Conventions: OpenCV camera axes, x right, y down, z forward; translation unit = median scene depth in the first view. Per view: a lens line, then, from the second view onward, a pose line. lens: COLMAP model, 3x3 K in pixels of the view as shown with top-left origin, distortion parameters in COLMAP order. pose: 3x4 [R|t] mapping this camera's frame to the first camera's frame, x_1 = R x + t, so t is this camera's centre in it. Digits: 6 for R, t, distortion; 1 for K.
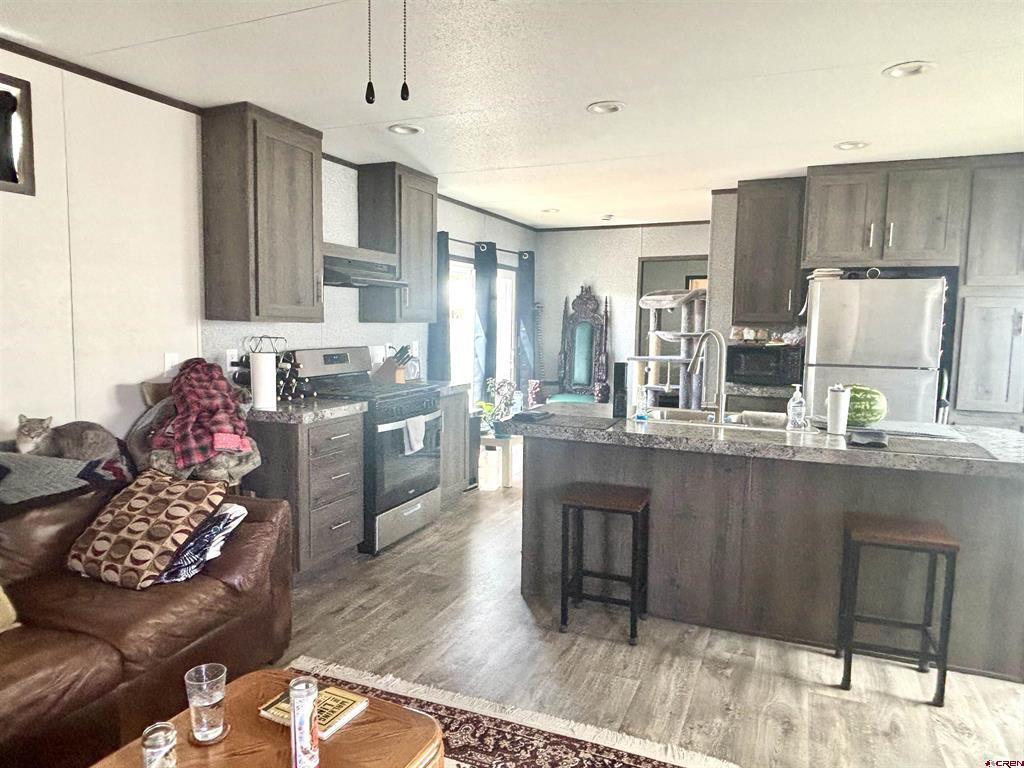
lens RADIAL K [[663.0, 0, 509.8], [0, 663.0, 392.0], [0, 0, 1]] dist [0.001019, -0.015498]
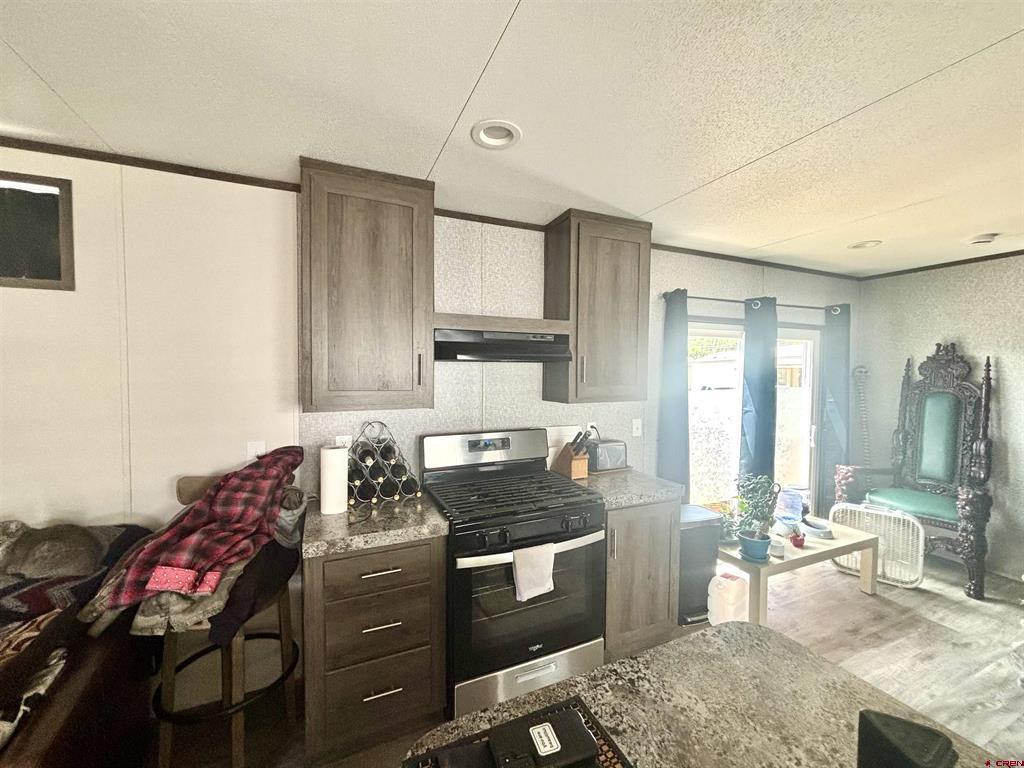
lens RADIAL K [[416.9, 0, 506.3], [0, 416.9, 383.1], [0, 0, 1]] dist [0.002199, -0.000373]
pose [[0.736177, 0.013059, -0.676663, 0.147234], [-0.068345, 0.996137, -0.055132, -0.121678], [0.673329, 0.086833, 0.734226, 0.722627]]
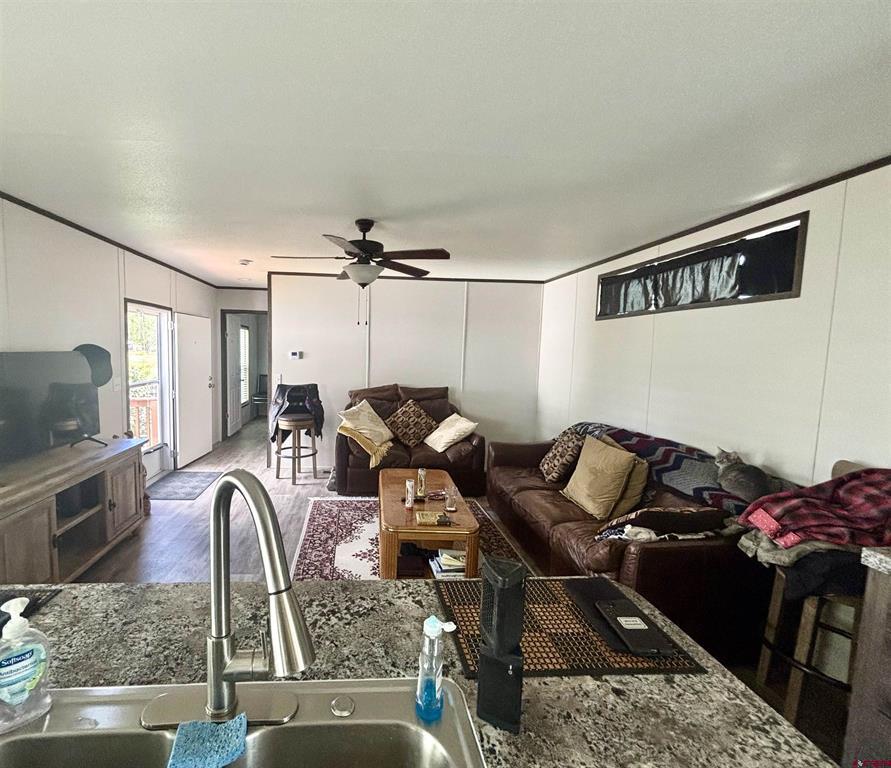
lens RADIAL K [[411.8, 0, 380.4], [0, 411.8, 385.6], [0, 0, 1]] dist [0.002512, 0.000511]
pose [[-0.892686, 0.007990, -0.450609, 0.287174], [-0.083268, 0.979705, 0.182330, -0.150405], [0.442920, 0.200285, -0.873904, 1.012085]]
